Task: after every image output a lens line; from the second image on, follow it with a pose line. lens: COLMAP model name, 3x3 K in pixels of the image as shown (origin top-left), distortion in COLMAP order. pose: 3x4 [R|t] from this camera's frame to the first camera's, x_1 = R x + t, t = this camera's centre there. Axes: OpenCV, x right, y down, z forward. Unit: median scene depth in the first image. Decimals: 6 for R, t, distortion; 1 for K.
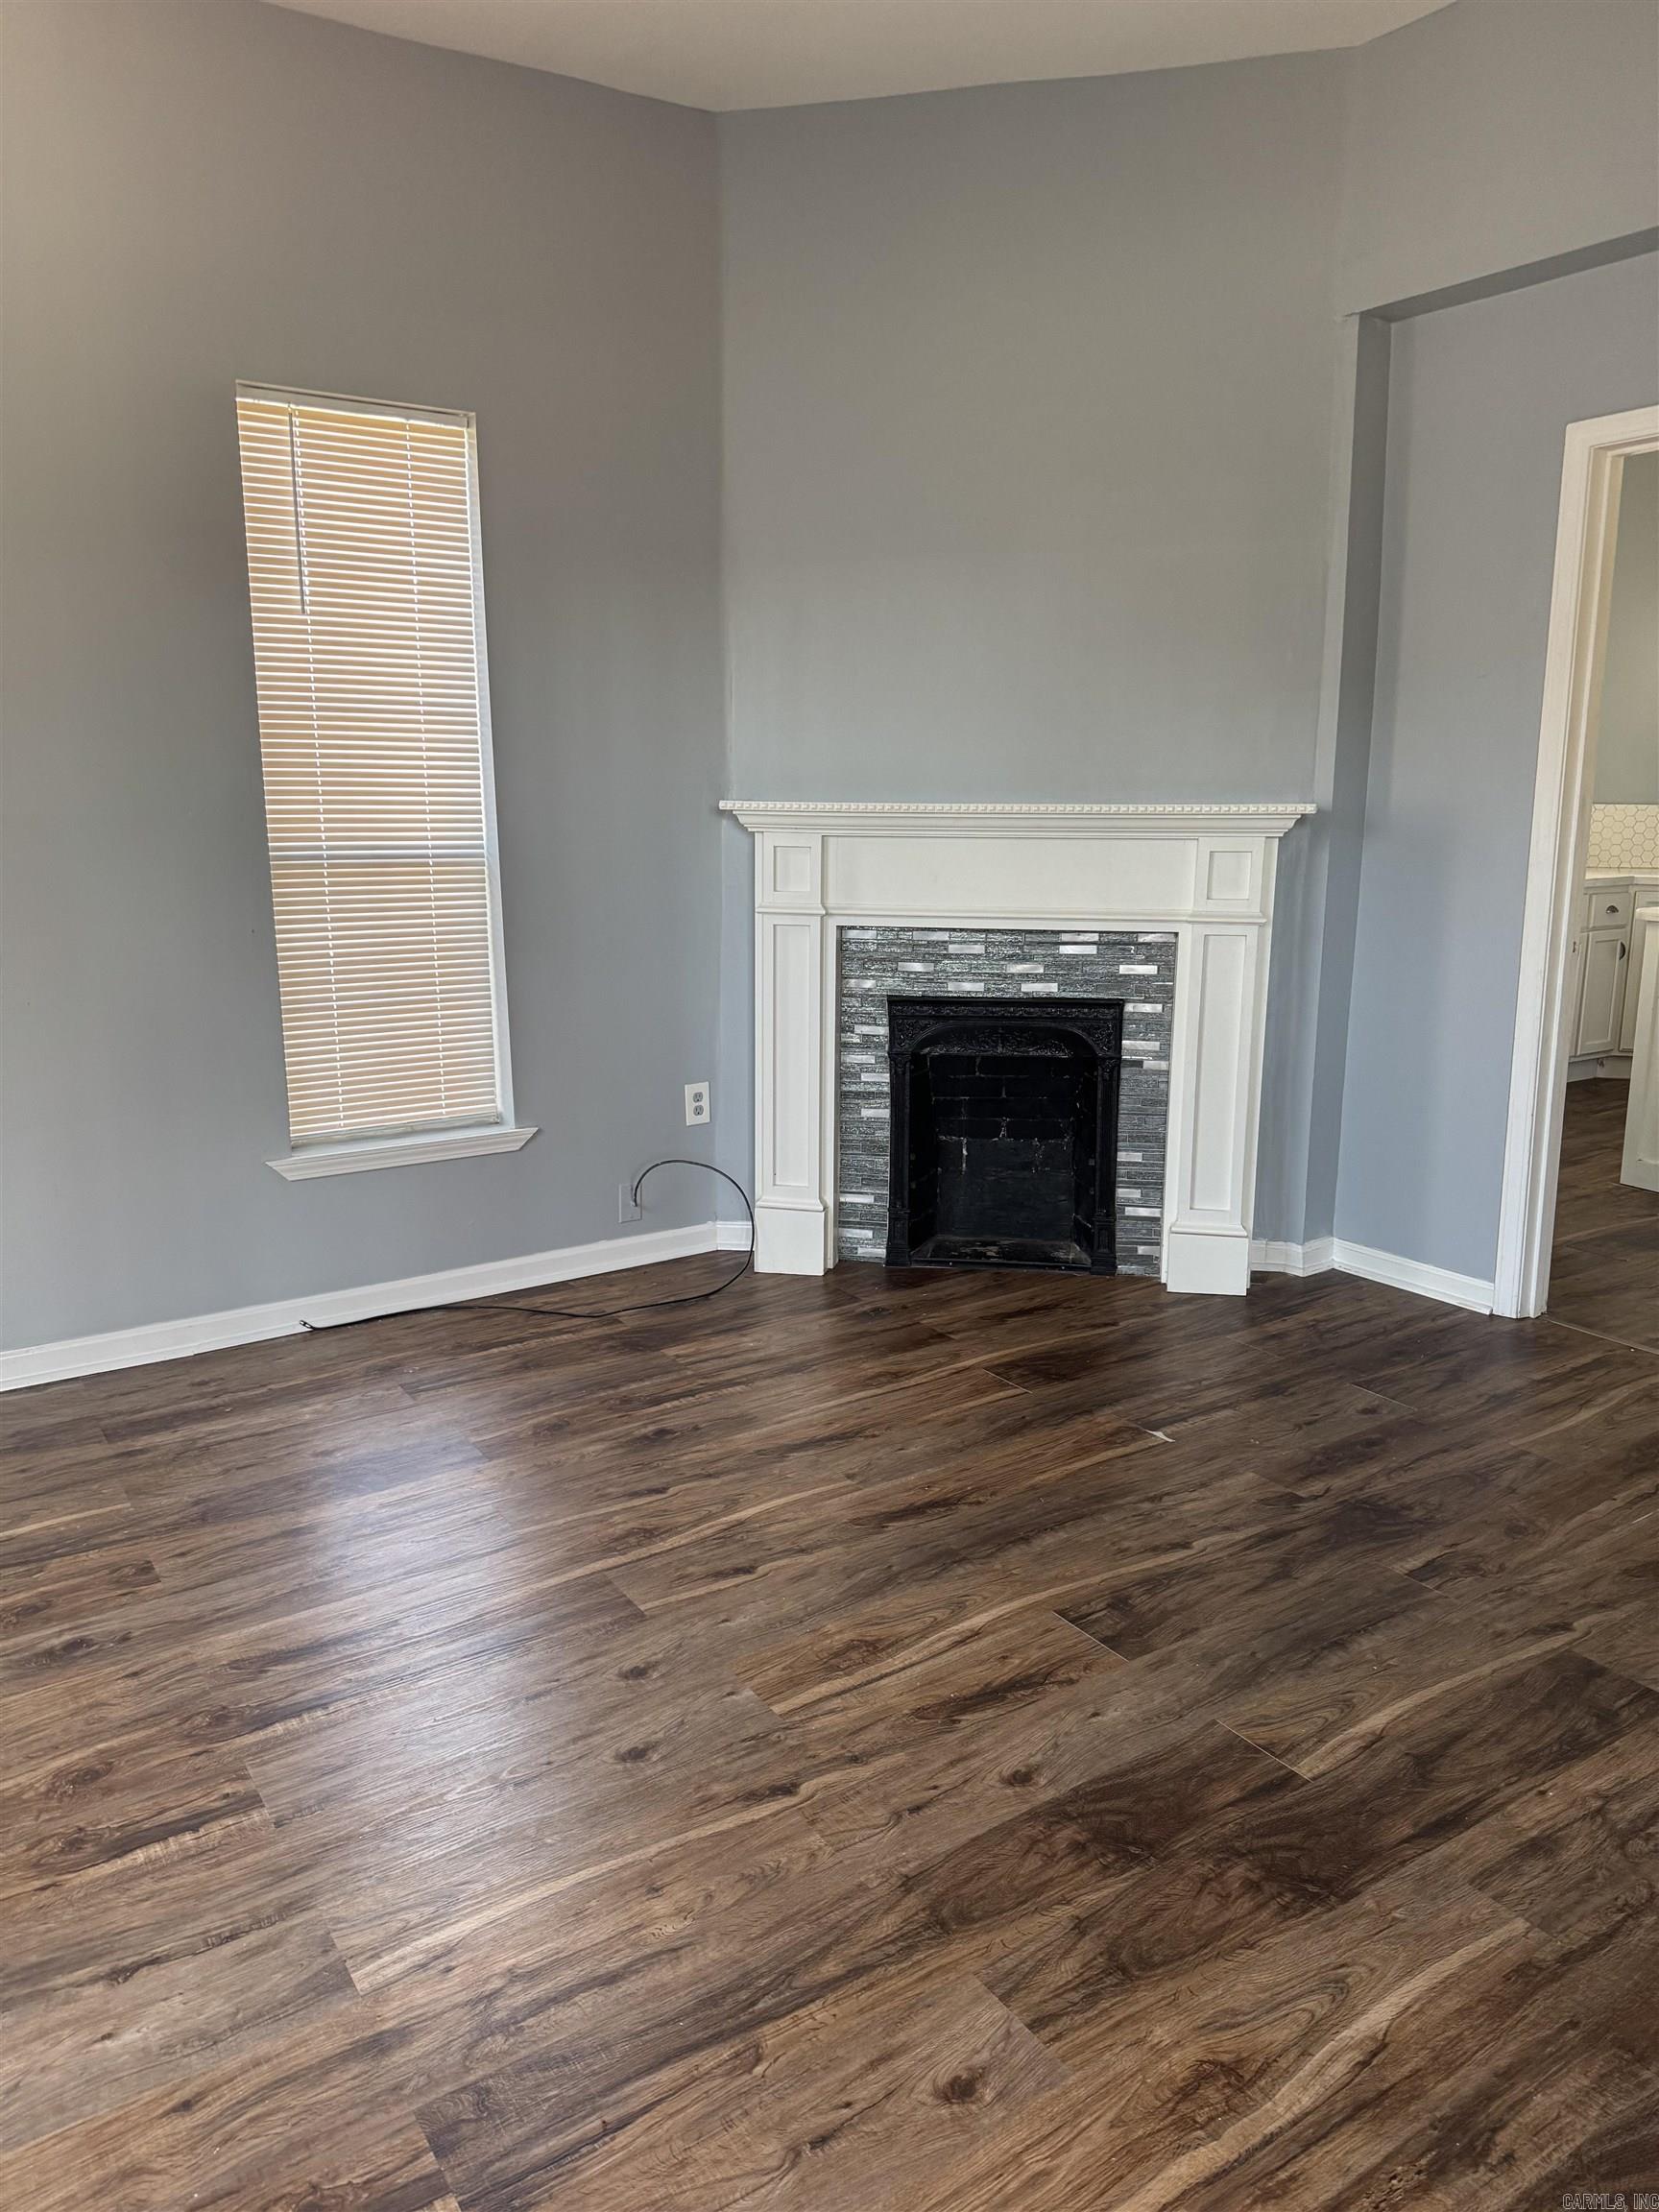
lens RADIAL K [[1554.1, 0, 825.7], [0, 1554.1, 1100.2], [0, 0, 1]] dist [0.022074, -0.019375]
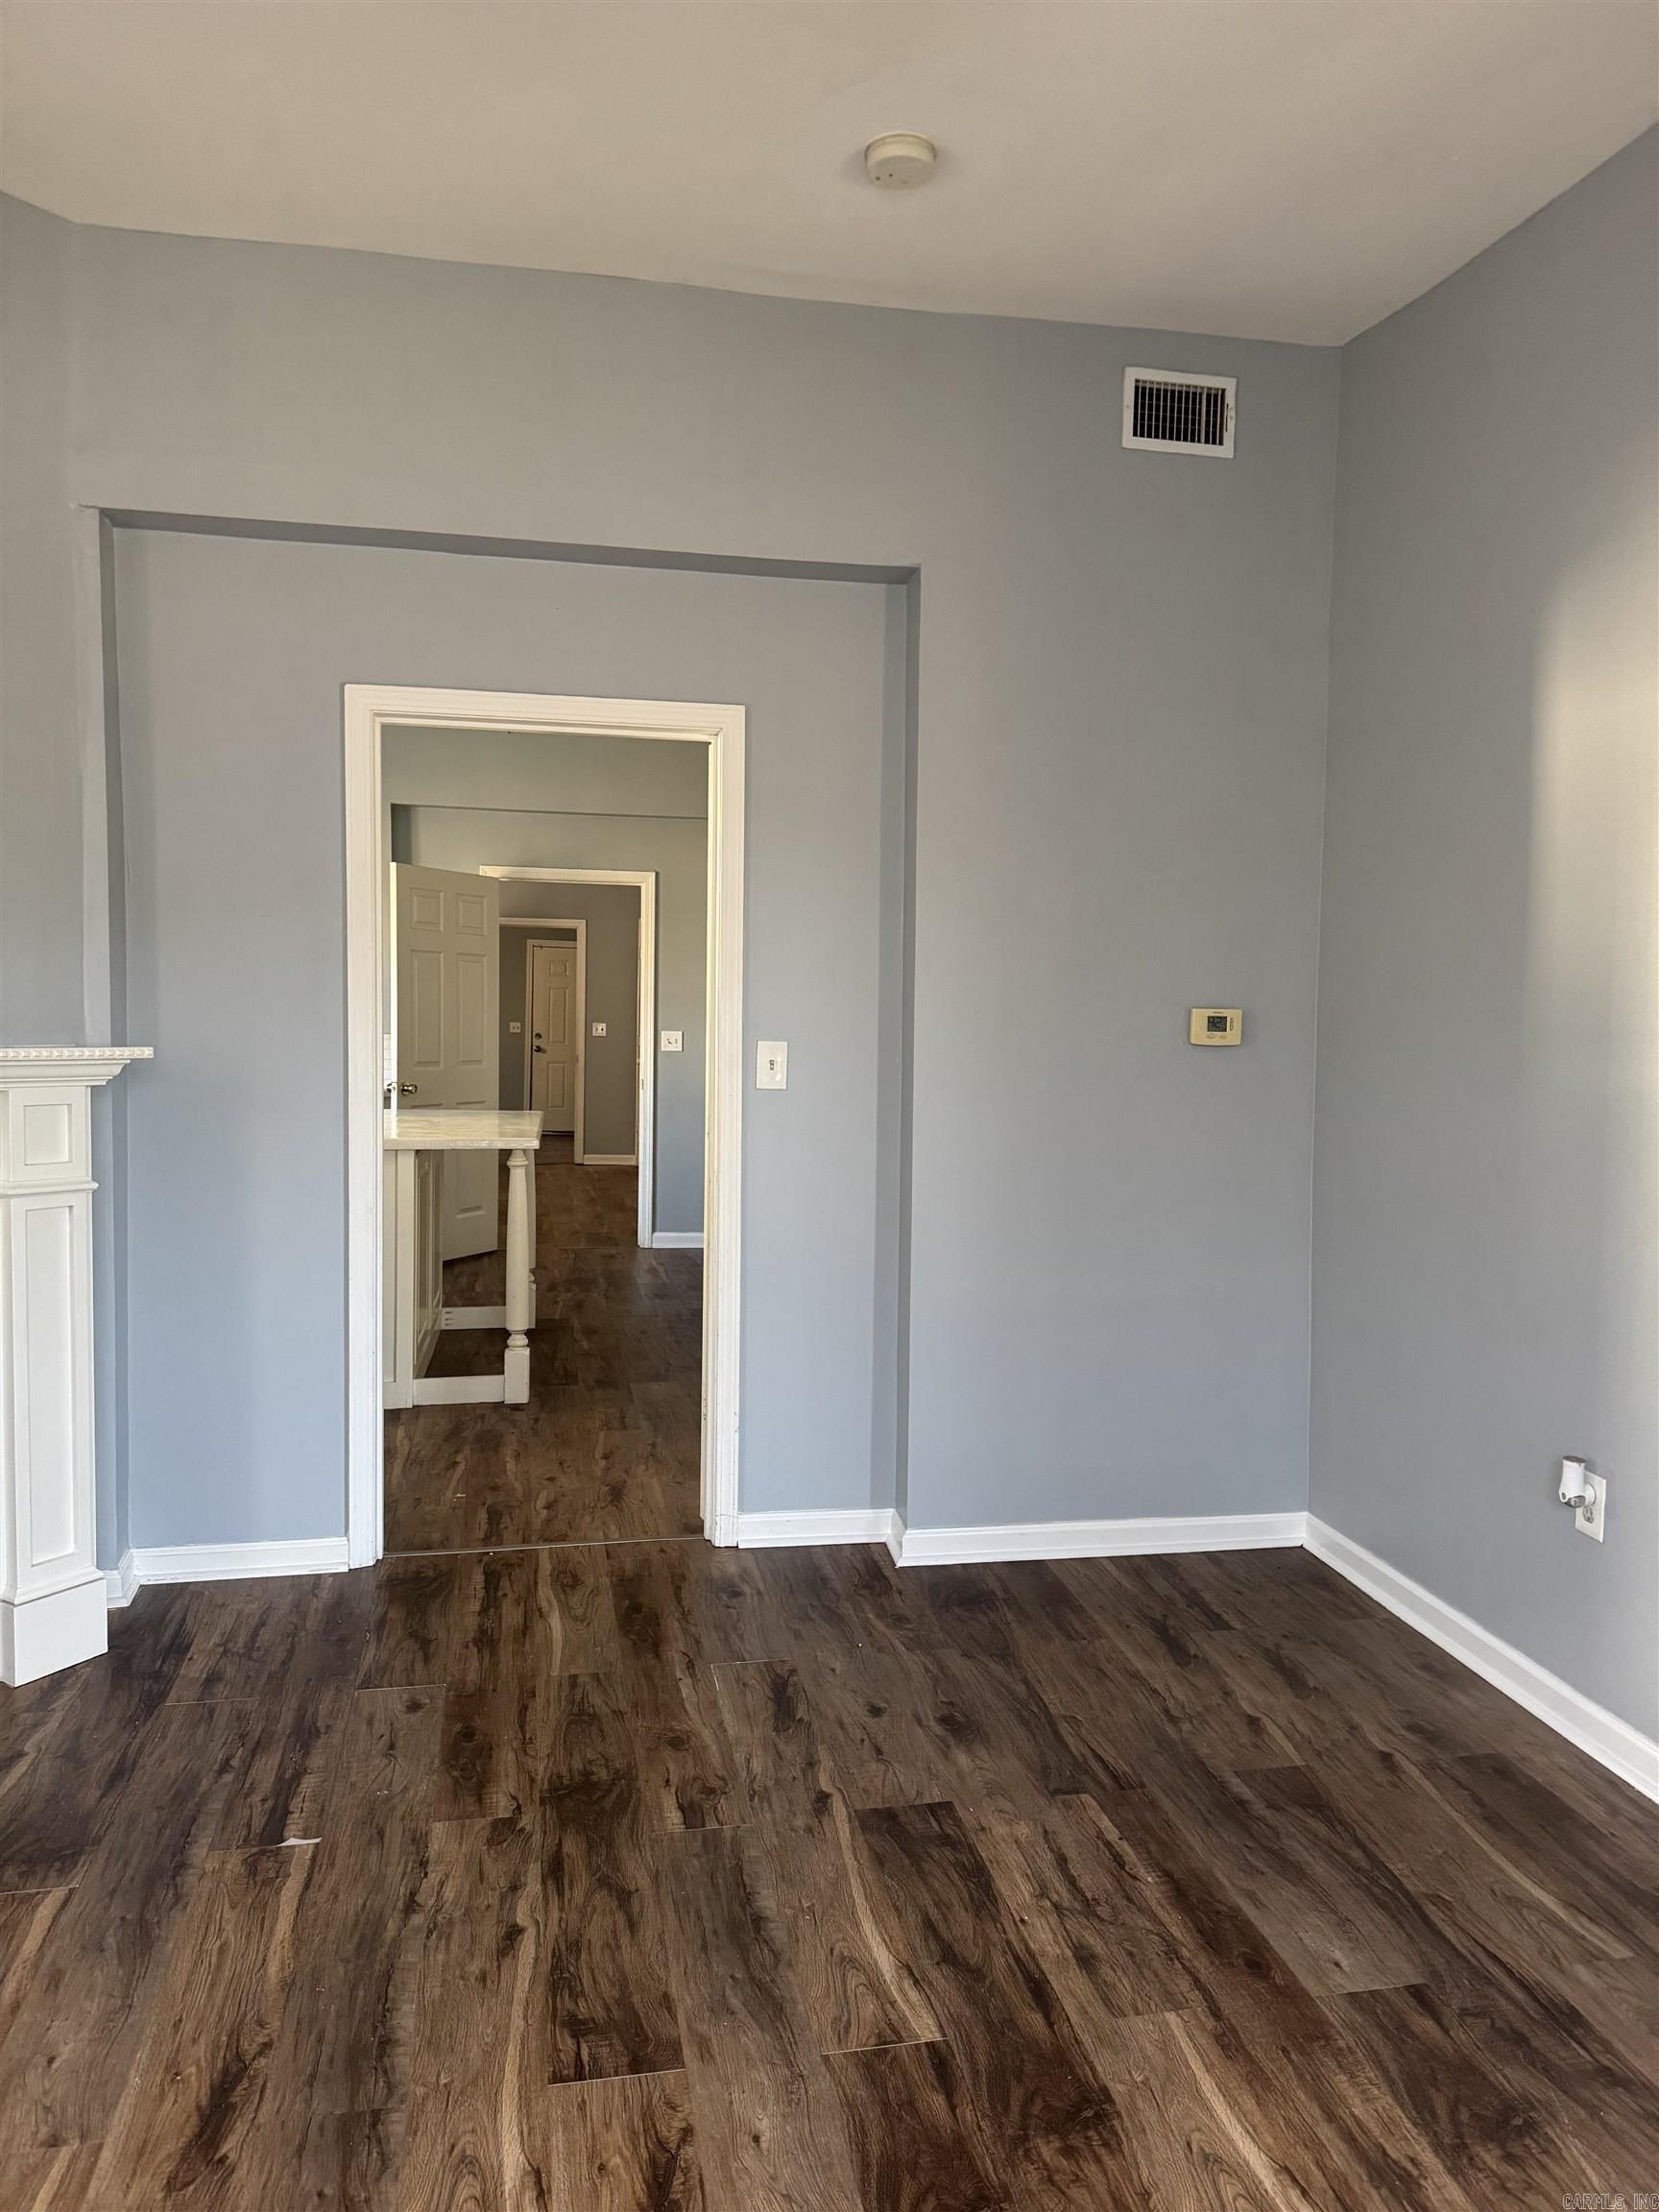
lens RADIAL K [[1554.1, 0, 830.7], [0, 1554.1, 1101.0], [0, 0, 1]] dist [0.022074, -0.019375]
pose [[0.384225, -0.057000, 0.921478, -0.433397], [0.175134, 0.984470, -0.012129, -0.109426], [-0.906476, 0.166043, 0.388241, 0.421872]]
